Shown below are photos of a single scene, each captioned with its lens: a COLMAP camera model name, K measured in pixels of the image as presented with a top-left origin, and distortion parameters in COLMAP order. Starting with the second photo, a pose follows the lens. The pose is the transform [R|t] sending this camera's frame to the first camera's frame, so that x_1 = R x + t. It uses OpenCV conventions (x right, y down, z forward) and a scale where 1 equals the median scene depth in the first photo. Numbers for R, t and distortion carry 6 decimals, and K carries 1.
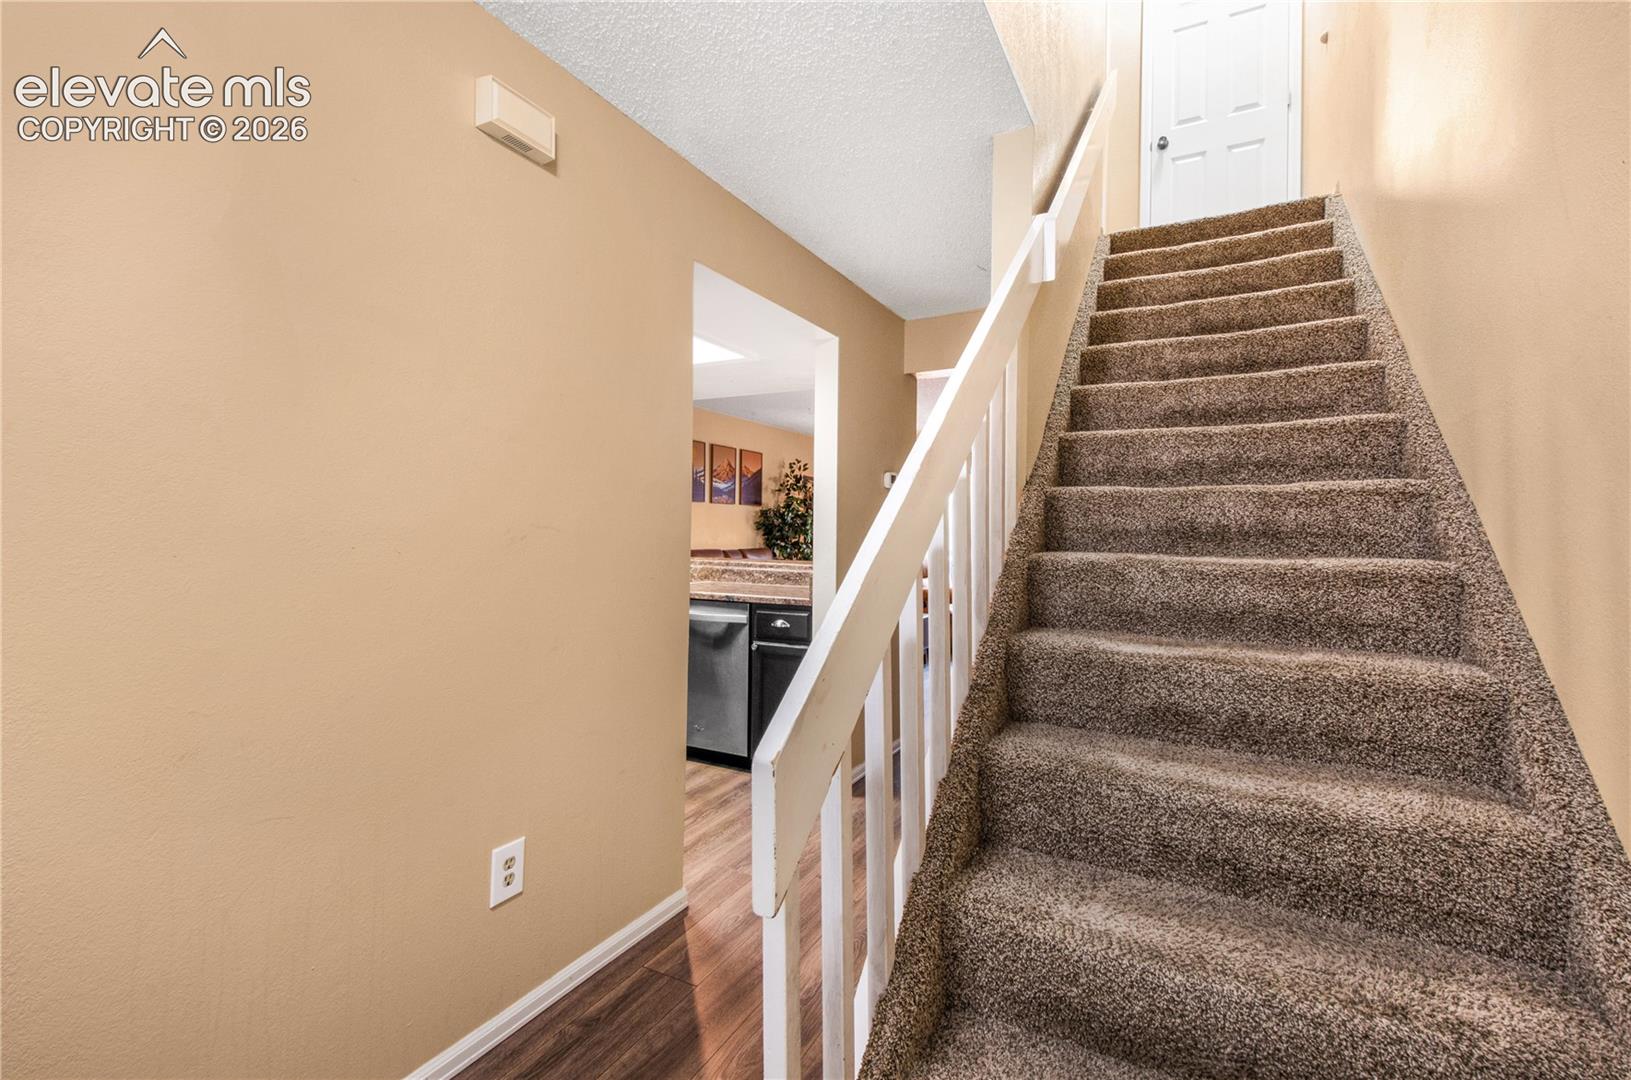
lens RADIAL K [[729.5, 0, 812.0], [0, 729.5, 530.4], [0, 0, 1]] dist [0.024082, -0.009150]
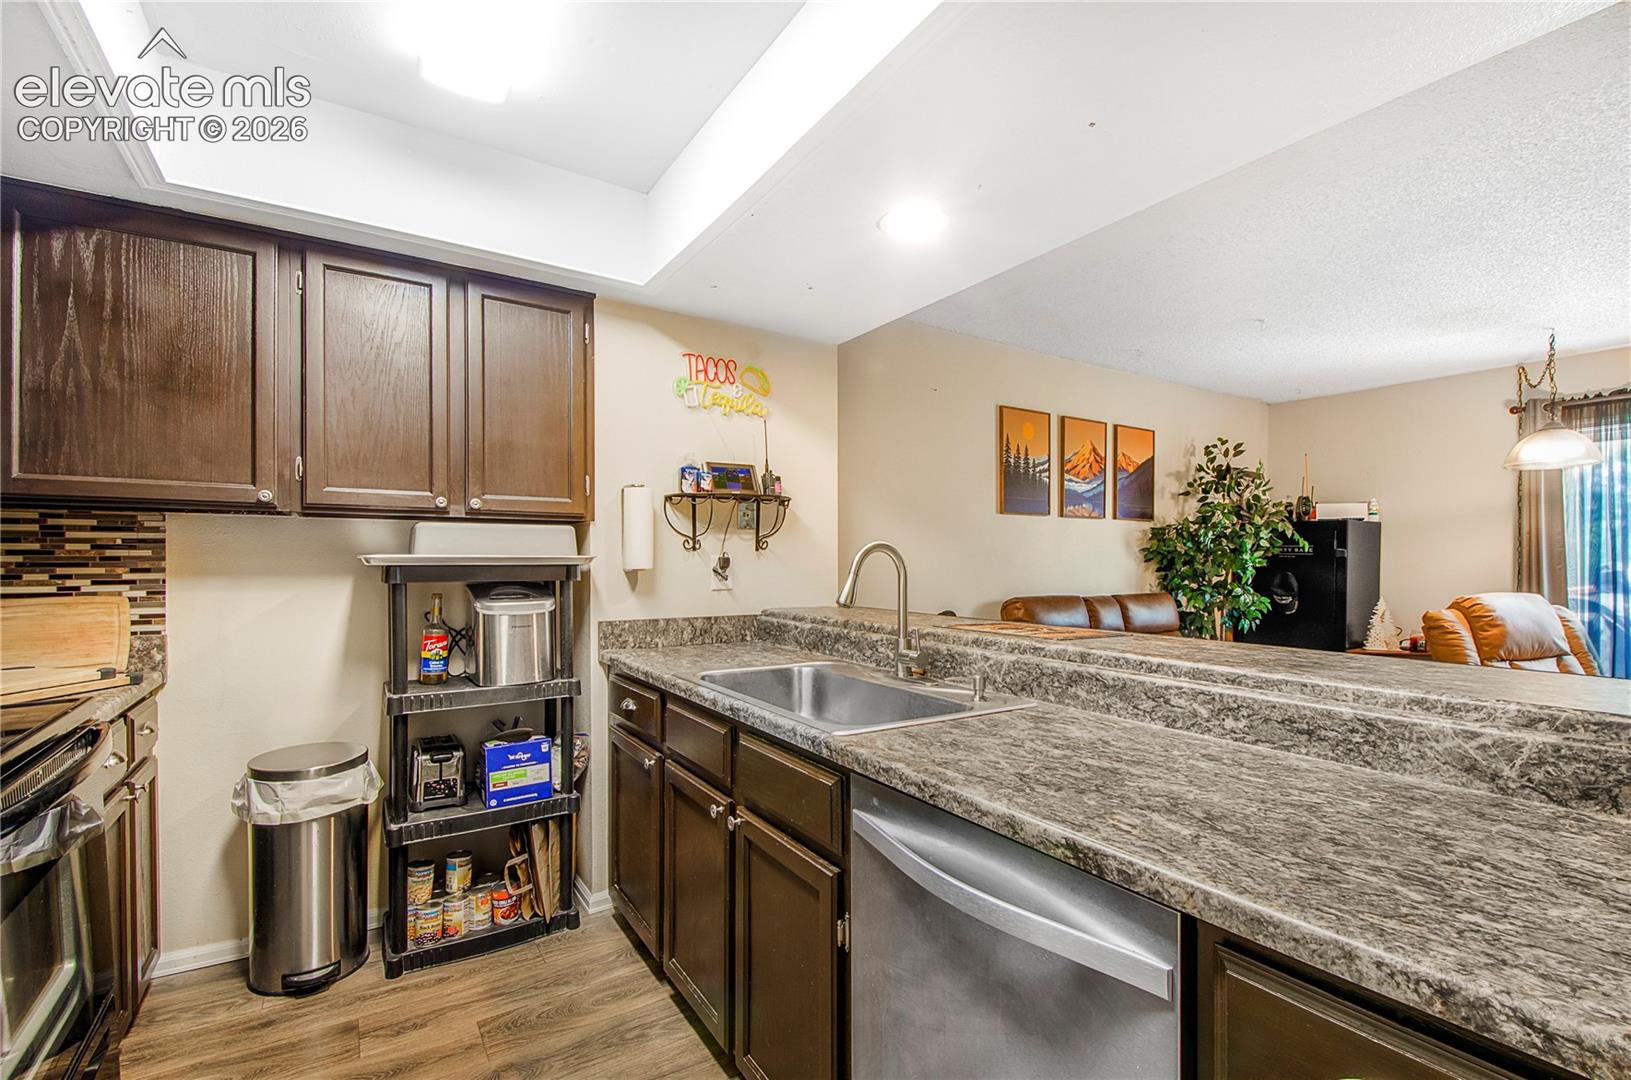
lens RADIAL K [[729.5, 0, 826.9], [0, 729.5, 571.3], [0, 0, 1]] dist [0.024082, -0.009150]
pose [[0.892209, -0.005596, -0.451588, -0.037782], [0.009994, 0.999923, 0.007355, 0.000125], [0.451512, -0.011075, 0.892197, 0.355906]]
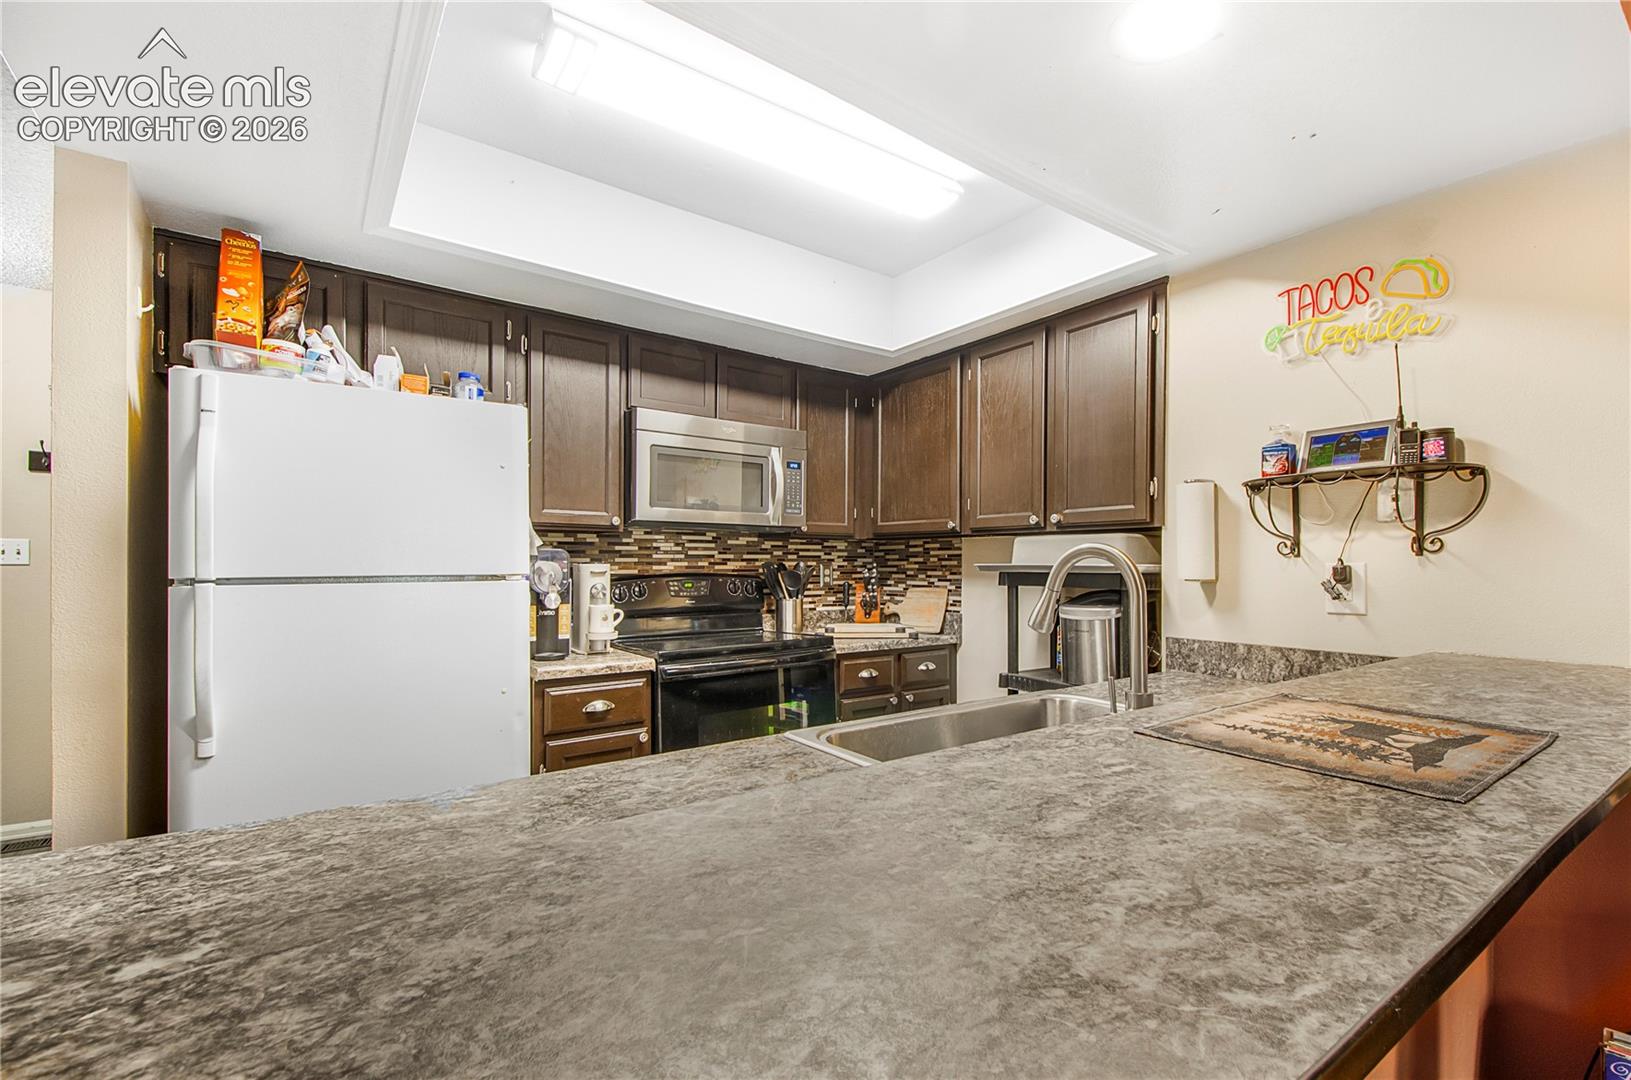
lens RADIAL K [[729.5, 0, 832.6], [0, 729.5, 569.8], [0, 0, 1]] dist [0.024082, -0.009150]
pose [[-0.413442, -0.009972, -0.910476, 0.043463], [-0.013104, 0.999902, -0.005001, 0.000169], [0.910436, 0.009863, -0.413532, 0.587622]]
